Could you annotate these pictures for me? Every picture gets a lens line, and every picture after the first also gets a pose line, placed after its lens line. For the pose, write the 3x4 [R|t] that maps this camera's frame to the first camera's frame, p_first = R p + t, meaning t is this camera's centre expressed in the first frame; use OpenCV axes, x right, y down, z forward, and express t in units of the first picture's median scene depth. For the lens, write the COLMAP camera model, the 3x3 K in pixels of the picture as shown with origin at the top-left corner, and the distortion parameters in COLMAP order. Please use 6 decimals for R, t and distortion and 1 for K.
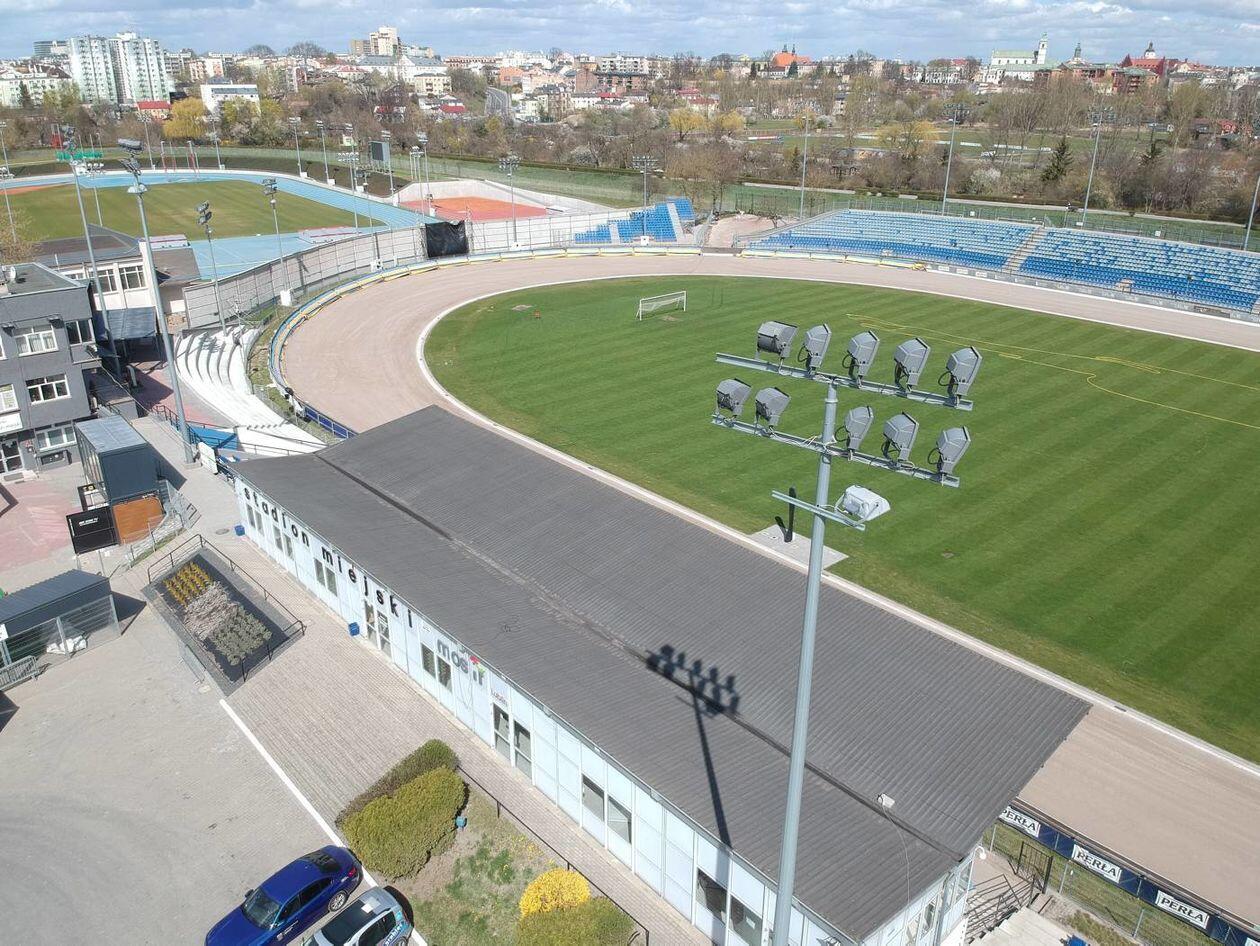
lens RADIAL K [[933.2, 0, 630.0], [0, 933.2, 473.0], [0, 0, 1]] dist [0.095275, -0.164864]
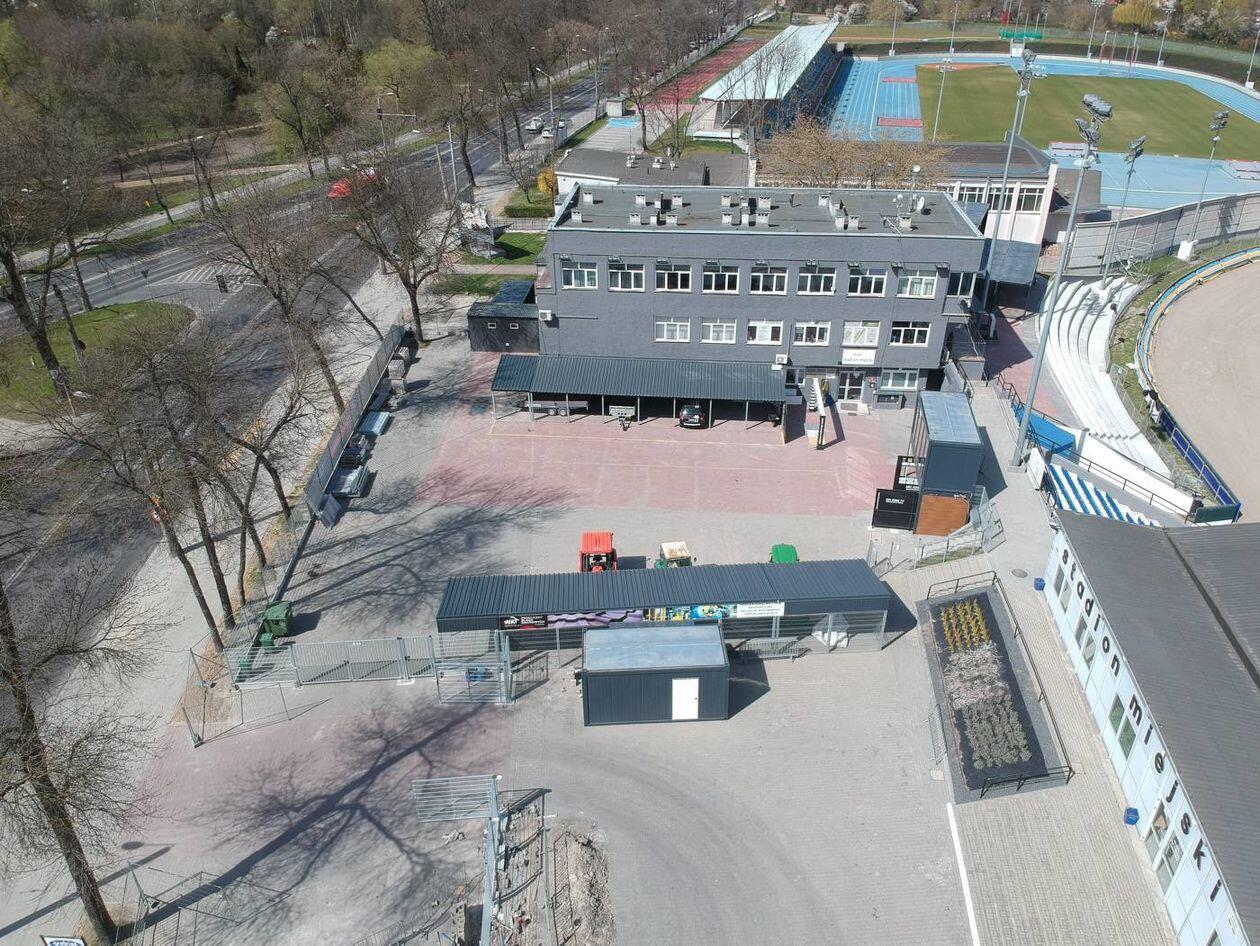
lens RADIAL K [[933.2, 0, 630.0], [0, 933.2, 473.0], [0, 0, 1]] dist [0.095275, -0.164864]
pose [[0.648874, 0.373137, -0.663123, -0.097578], [-0.295580, 0.926668, 0.232204, -0.096885], [0.701139, 0.045335, 0.711582, 0.097775]]
